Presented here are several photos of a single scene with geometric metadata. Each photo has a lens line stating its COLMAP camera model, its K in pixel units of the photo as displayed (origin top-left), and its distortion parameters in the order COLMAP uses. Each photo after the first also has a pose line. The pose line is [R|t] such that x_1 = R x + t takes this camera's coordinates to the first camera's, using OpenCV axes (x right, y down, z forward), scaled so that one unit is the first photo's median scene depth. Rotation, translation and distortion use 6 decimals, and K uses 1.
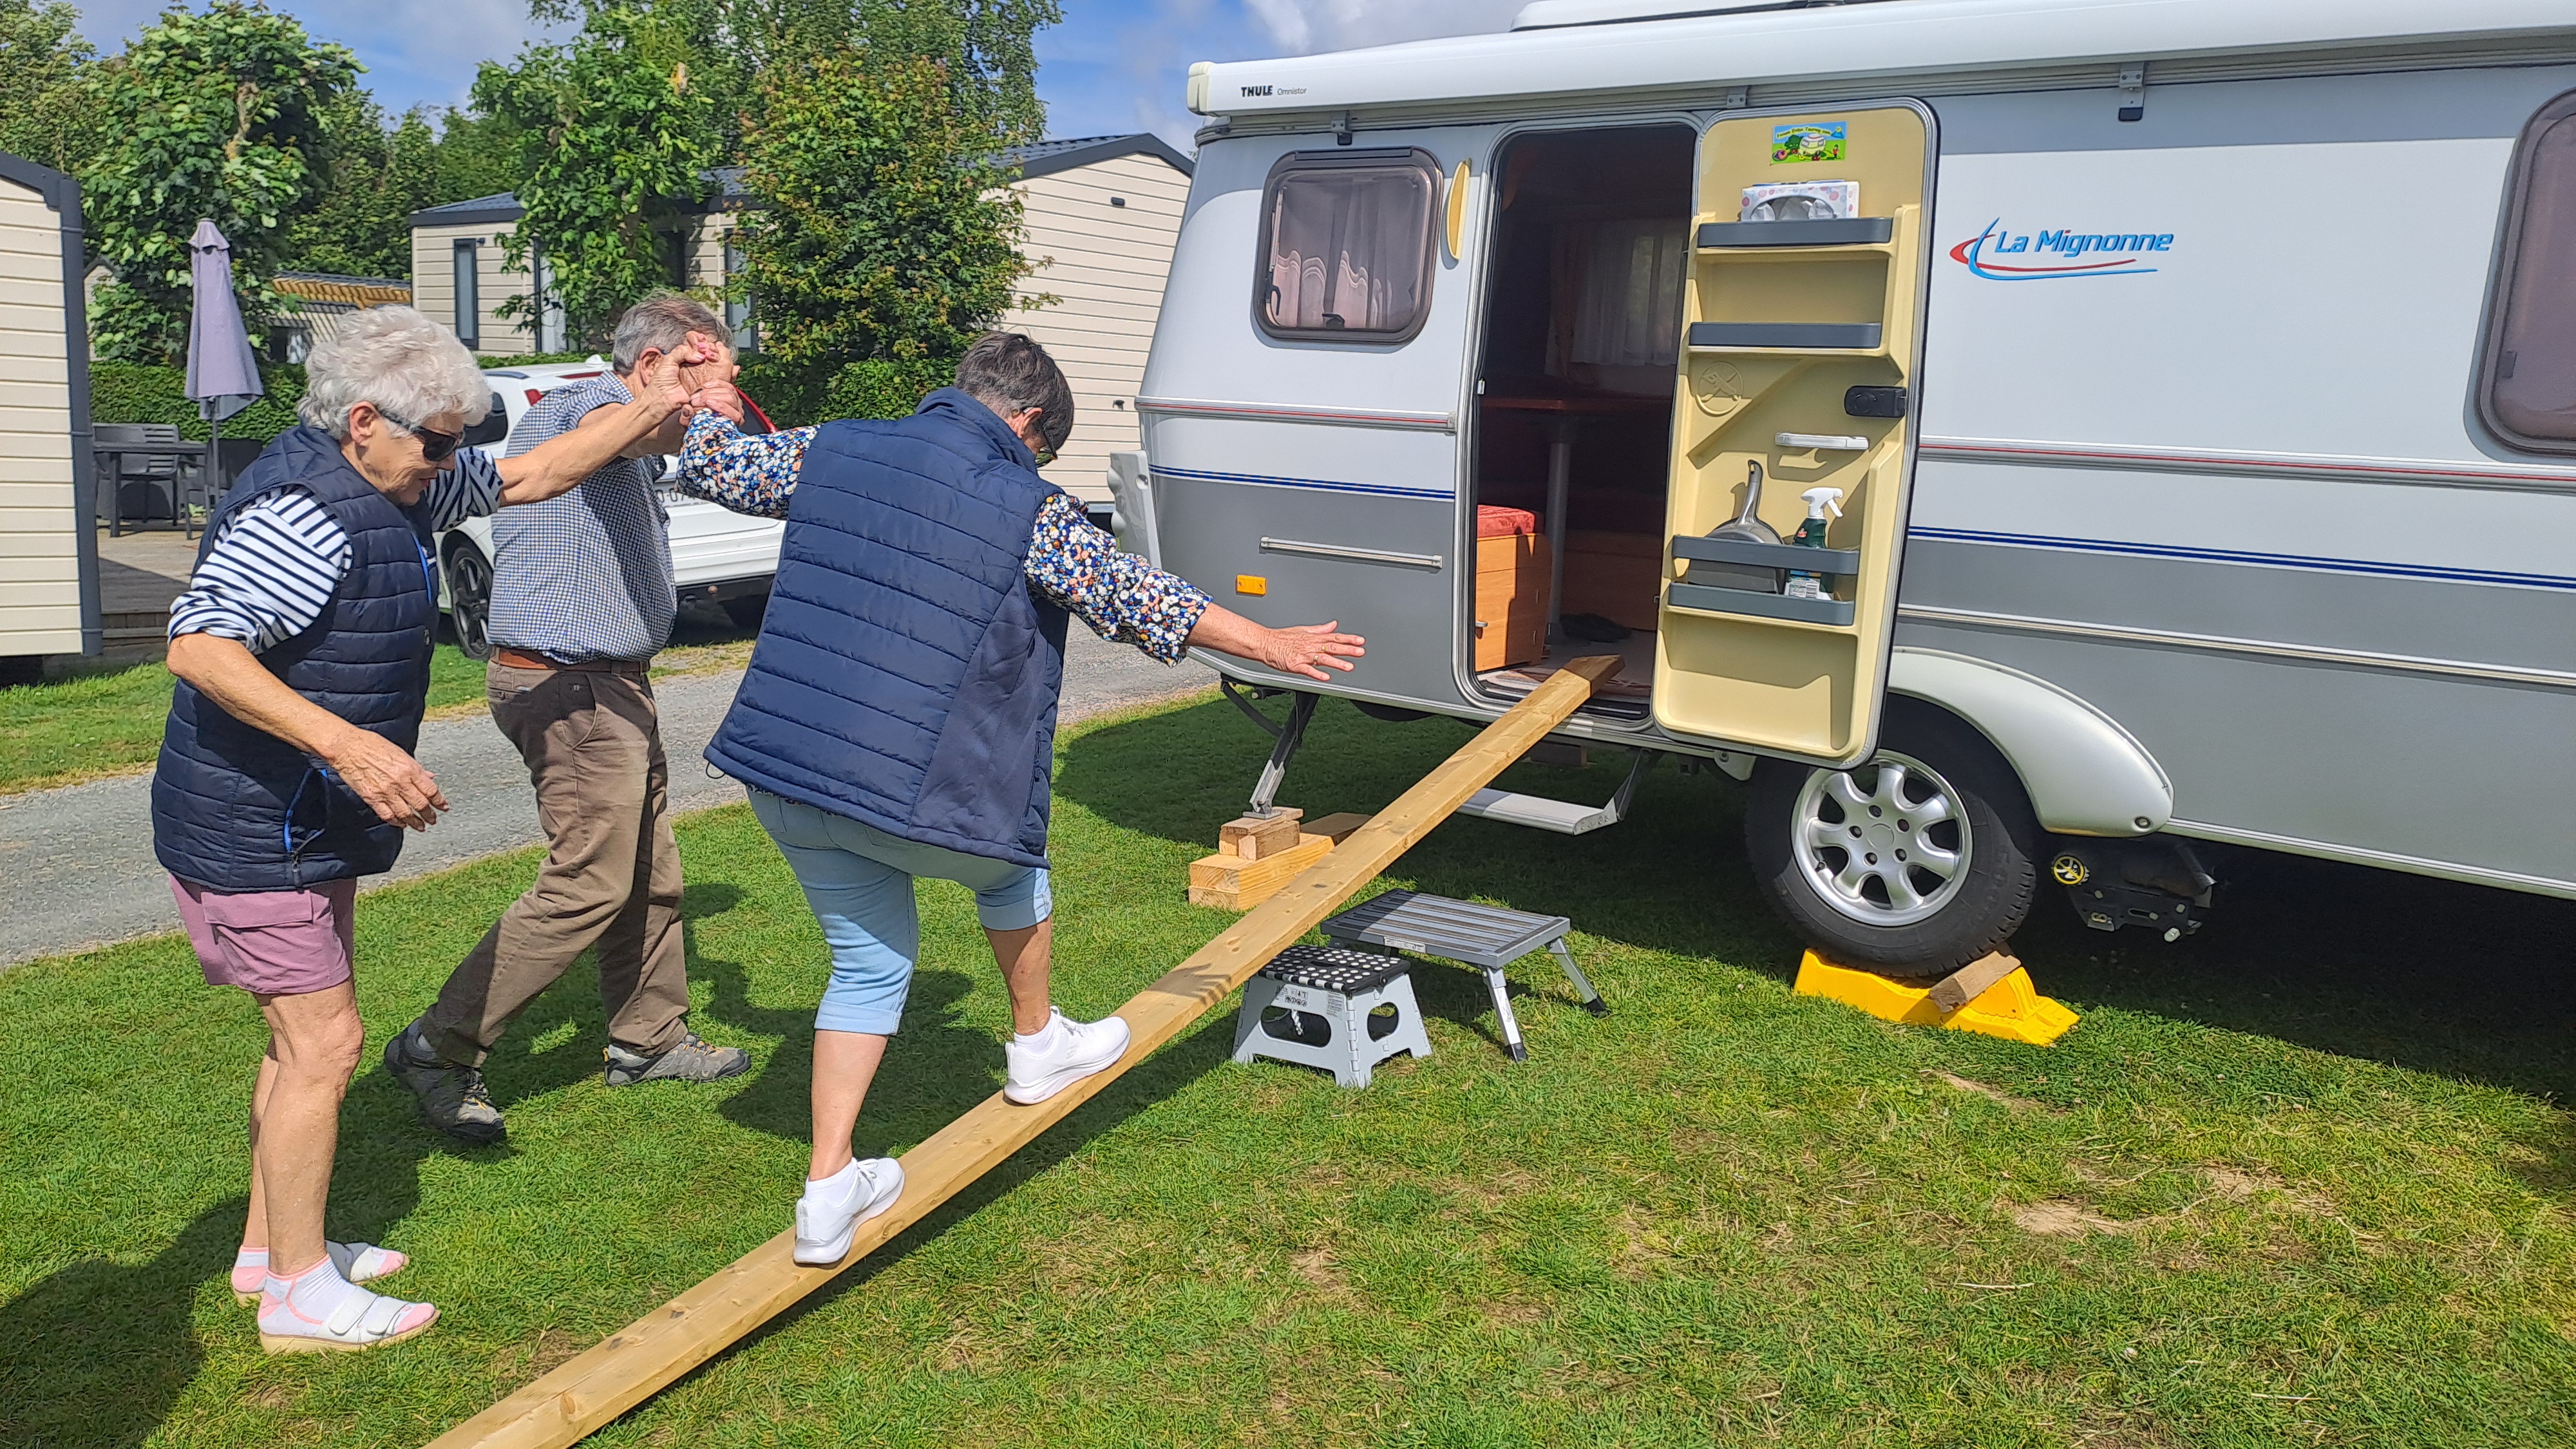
lens RADIAL K [[1943.0, 0, 1239.0], [0, 1943.0, 711.2], [0, 0, 1]] dist [0.137082, -0.214483]
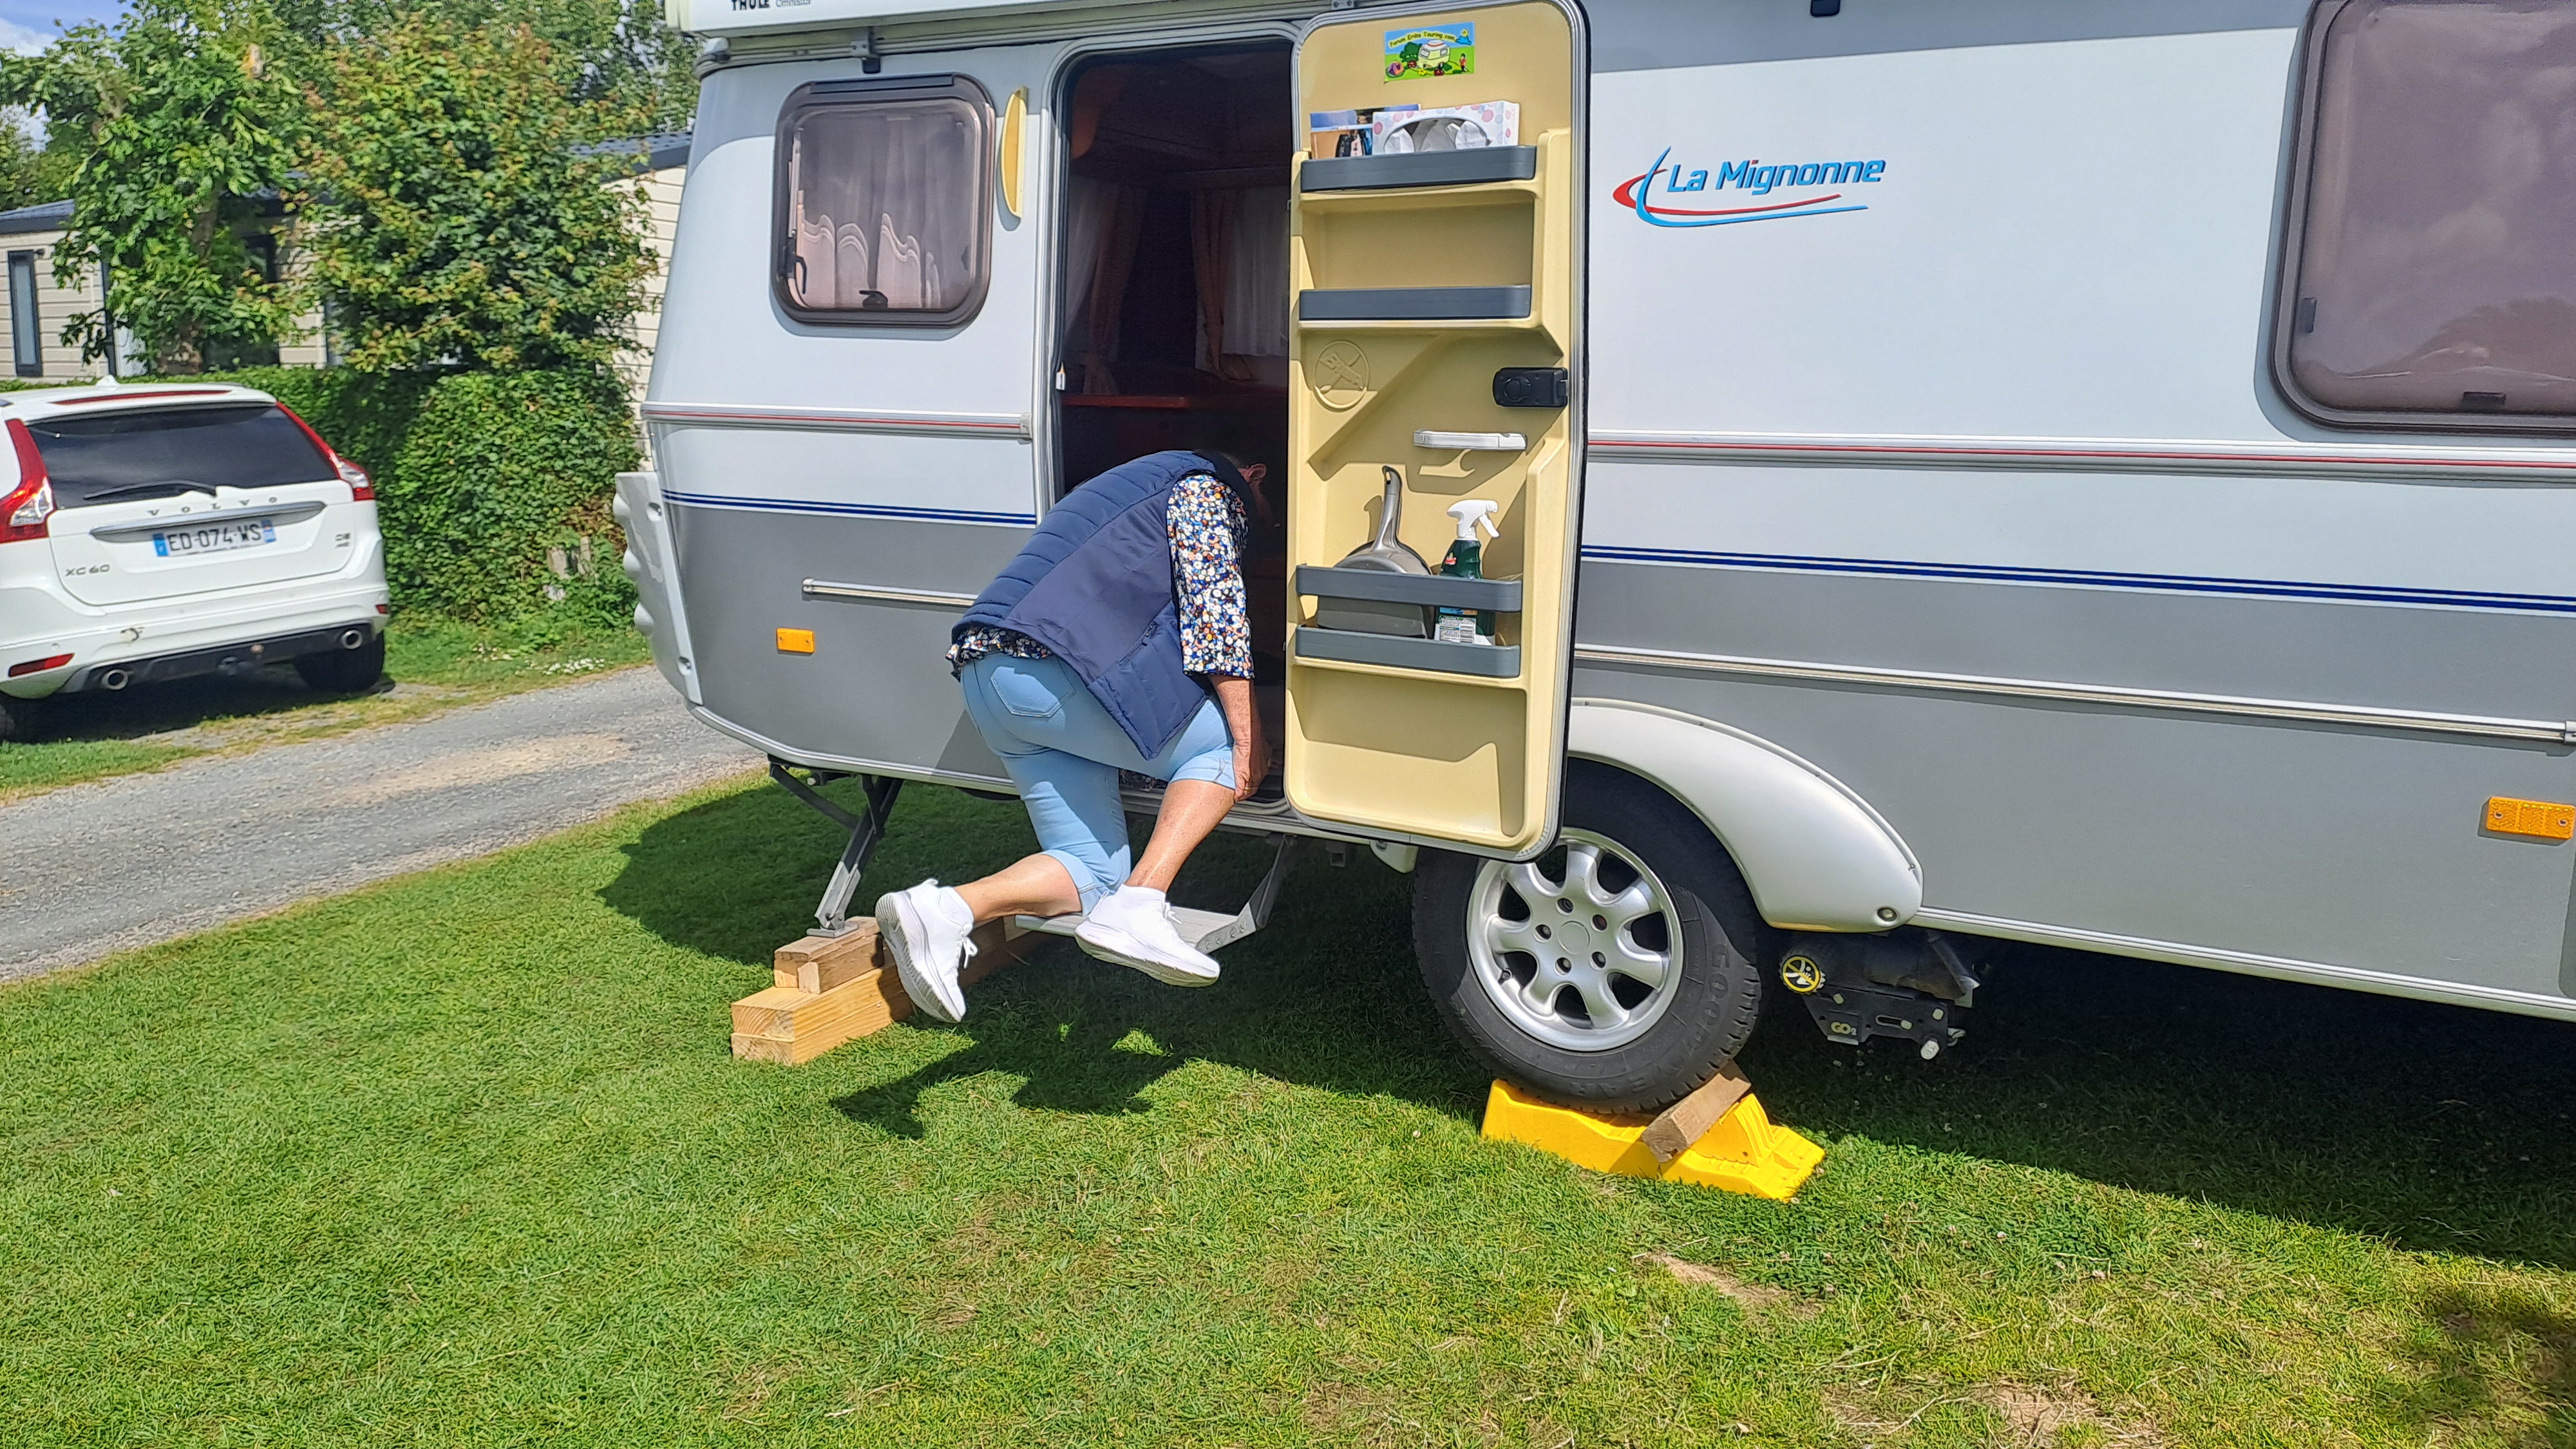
lens RADIAL K [[1888.6, 0, 1285.1], [0, 1888.6, 680.8], [0, 0, 1]] dist [0.119038, -0.133033]
pose [[0.989344, -0.047884, 0.137496, 0.111255], [0.049989, 0.998679, -0.011892, -0.035452], [-0.136745, 0.018639, 0.990431, 0.258706]]
